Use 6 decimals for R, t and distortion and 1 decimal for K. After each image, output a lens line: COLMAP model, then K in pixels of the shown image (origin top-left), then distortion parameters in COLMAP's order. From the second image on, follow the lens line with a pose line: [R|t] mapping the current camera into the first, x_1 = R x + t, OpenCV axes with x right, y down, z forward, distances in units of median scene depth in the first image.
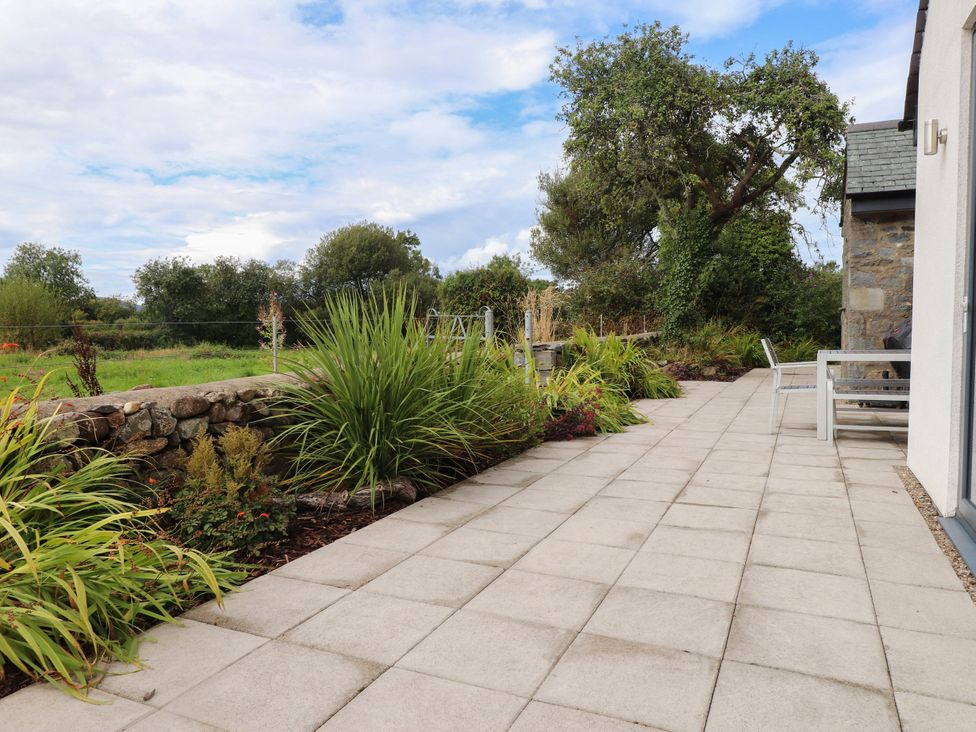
lens RADIAL K [[674.1, 0, 488.0], [0, 674.1, 366.0], [0, 0, 1]] dist [0.213937, 0.000026]
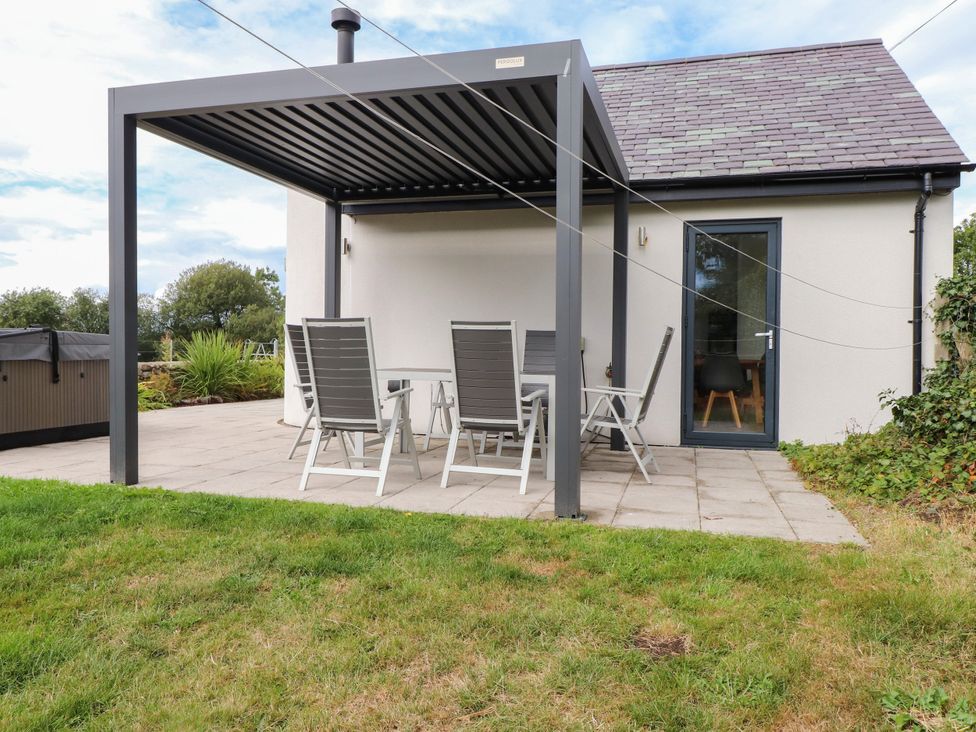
lens RADIAL K [[777.5, 0, 488.0], [0, 777.5, 366.0], [0, 0, 1]] dist [-0.163388, 0.310222]
pose [[0.988022, 0.025835, 0.152137, 0.039741], [-0.016262, 0.997828, -0.063838, 0.017960], [-0.153456, 0.060599, 0.986296, -0.185906]]
